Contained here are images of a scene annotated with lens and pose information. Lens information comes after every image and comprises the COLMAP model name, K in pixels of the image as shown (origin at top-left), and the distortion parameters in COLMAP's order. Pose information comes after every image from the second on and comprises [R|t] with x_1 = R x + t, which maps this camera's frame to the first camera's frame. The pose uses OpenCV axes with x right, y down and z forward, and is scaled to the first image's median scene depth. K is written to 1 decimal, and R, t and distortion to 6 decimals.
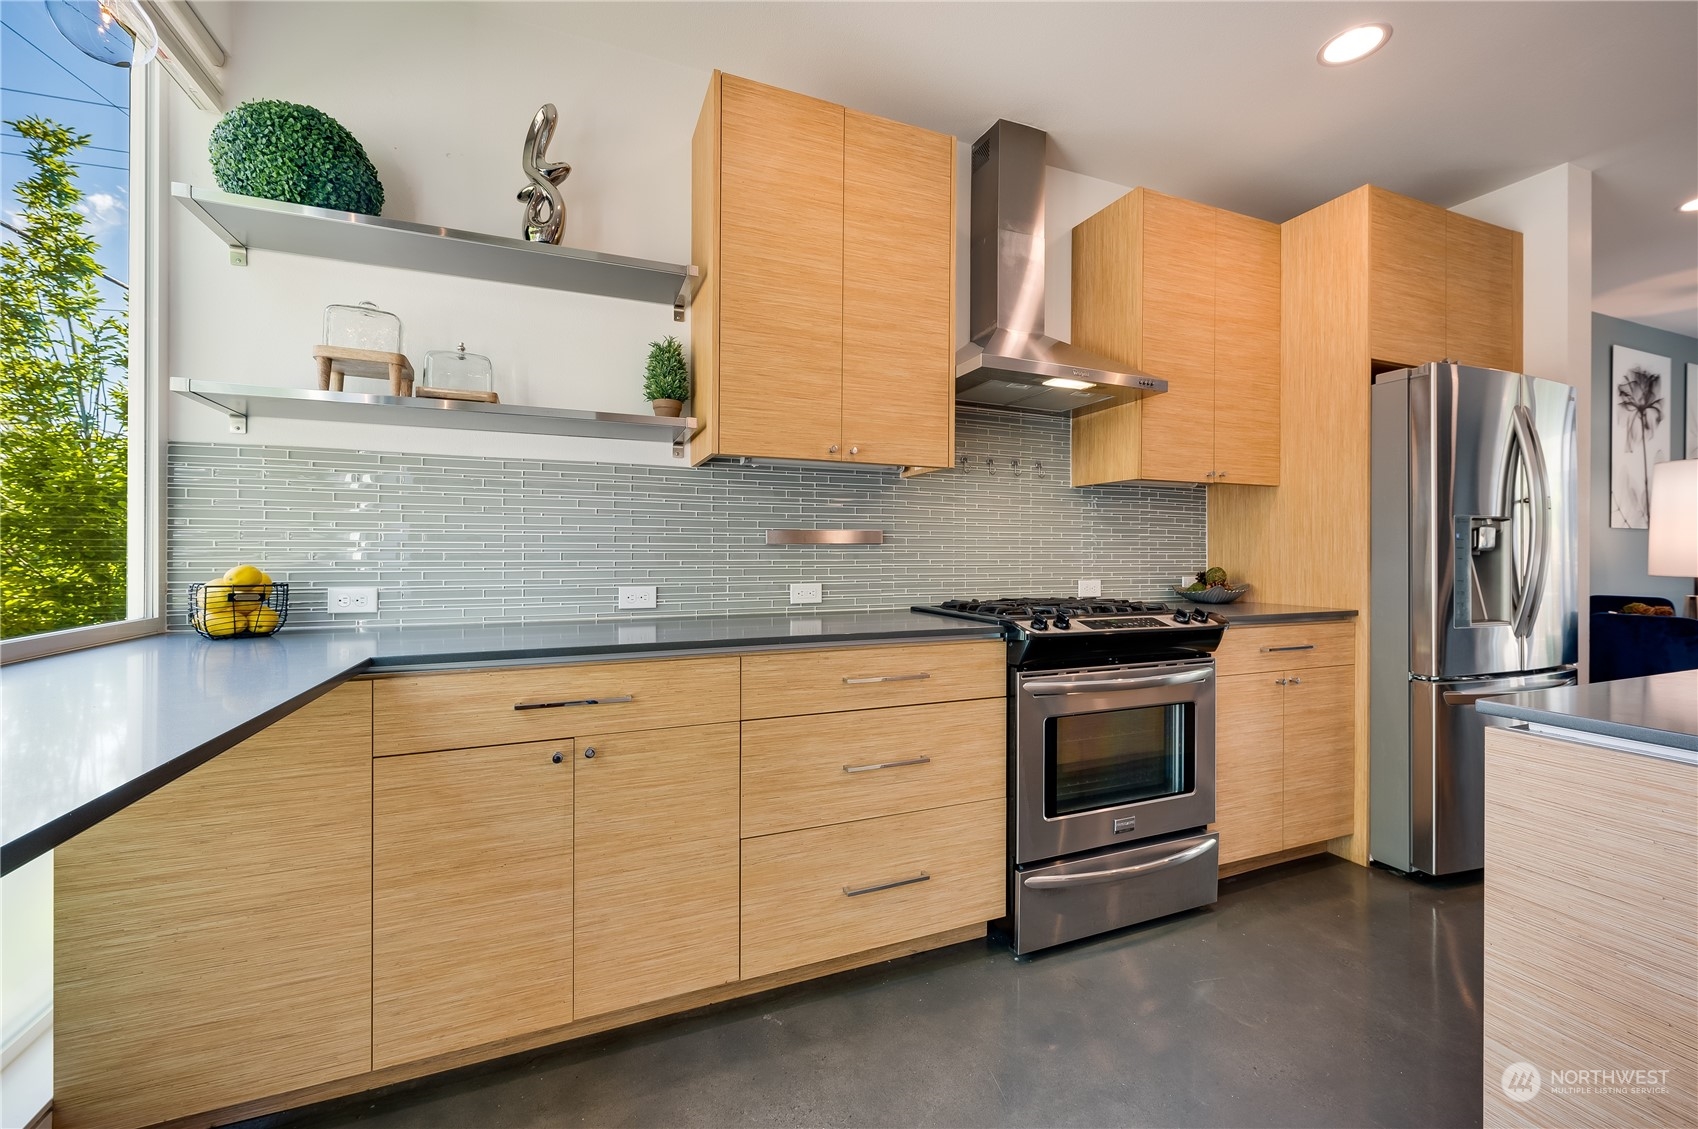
lens RADIAL K [[675.4, 0, 848.8], [0, 675.4, 550.2], [0, 0, 1]] dist [0.000805, 0.000003]
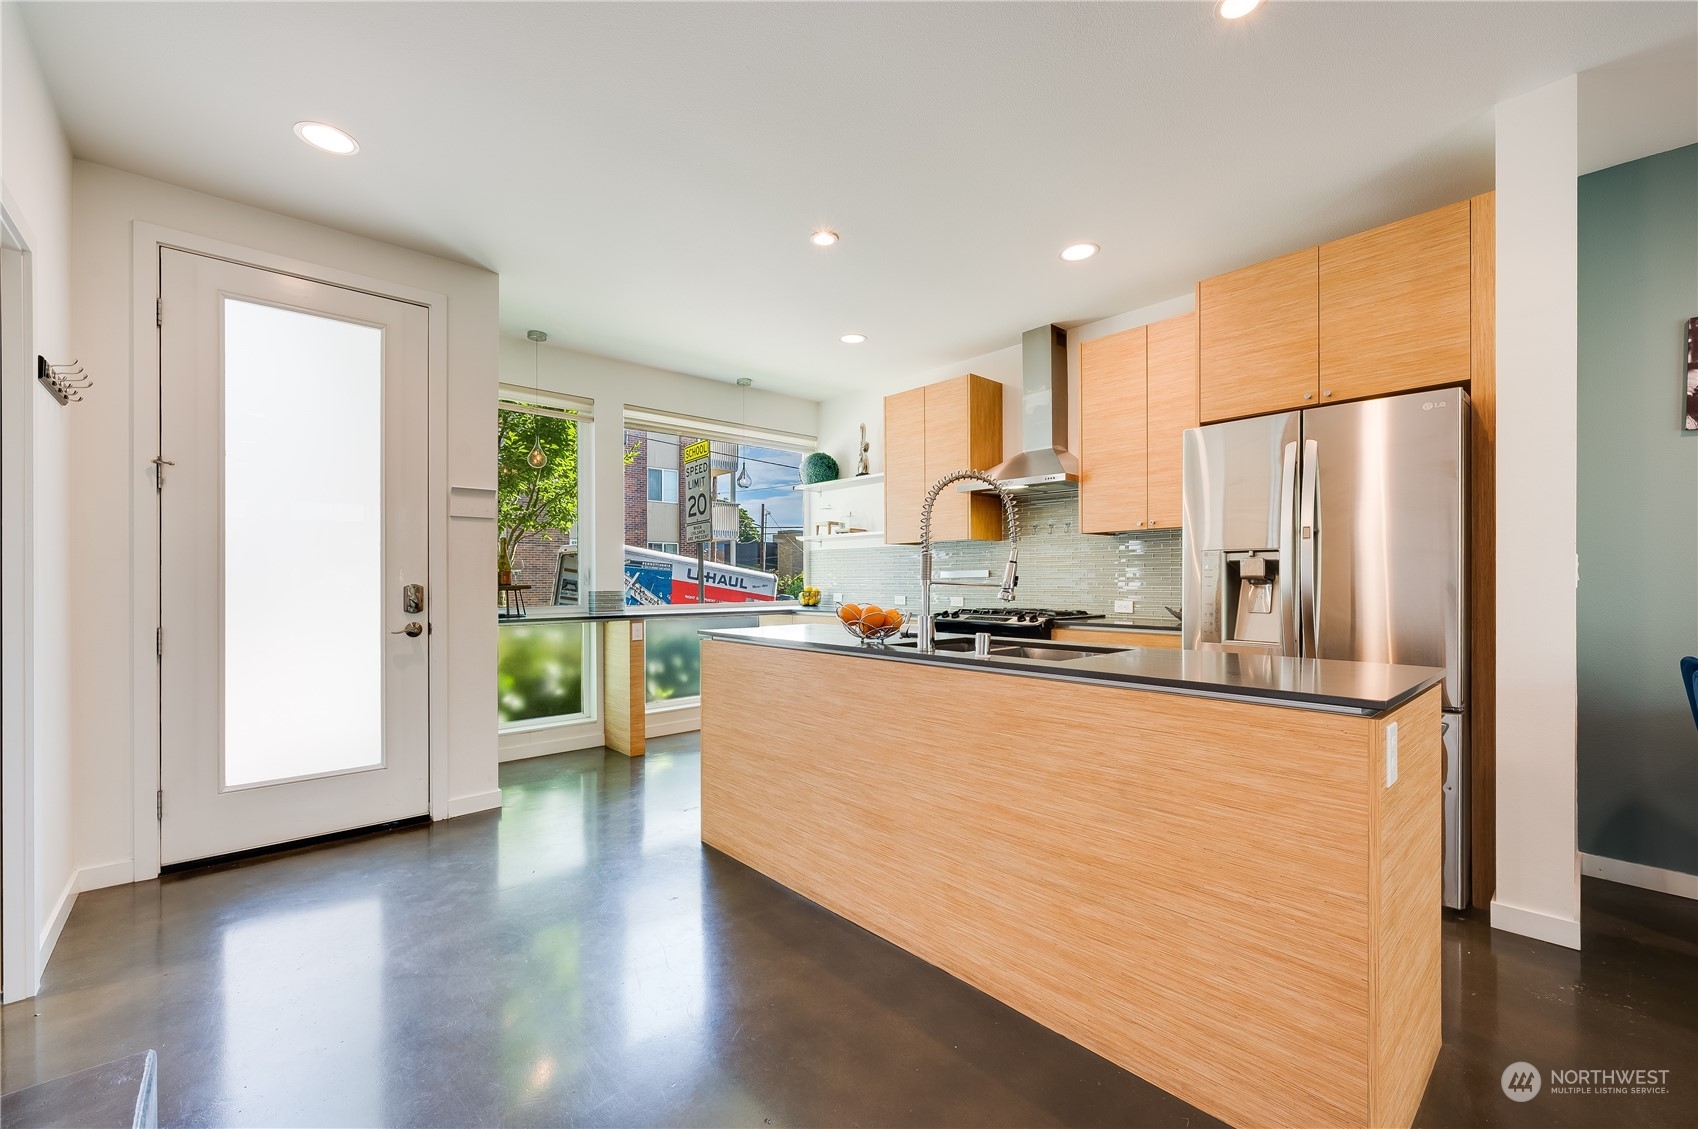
lens RADIAL K [[696.6, 0, 851.5], [0, 696.6, 580.8], [0, 0, 1]] dist [0.000585, 0.000112]
pose [[0.342518, -0.003497, -0.939505, 2.048538], [0.006275, 0.999979, -0.001434, 0.000621], [0.939490, -0.005405, 0.342533, -0.033127]]
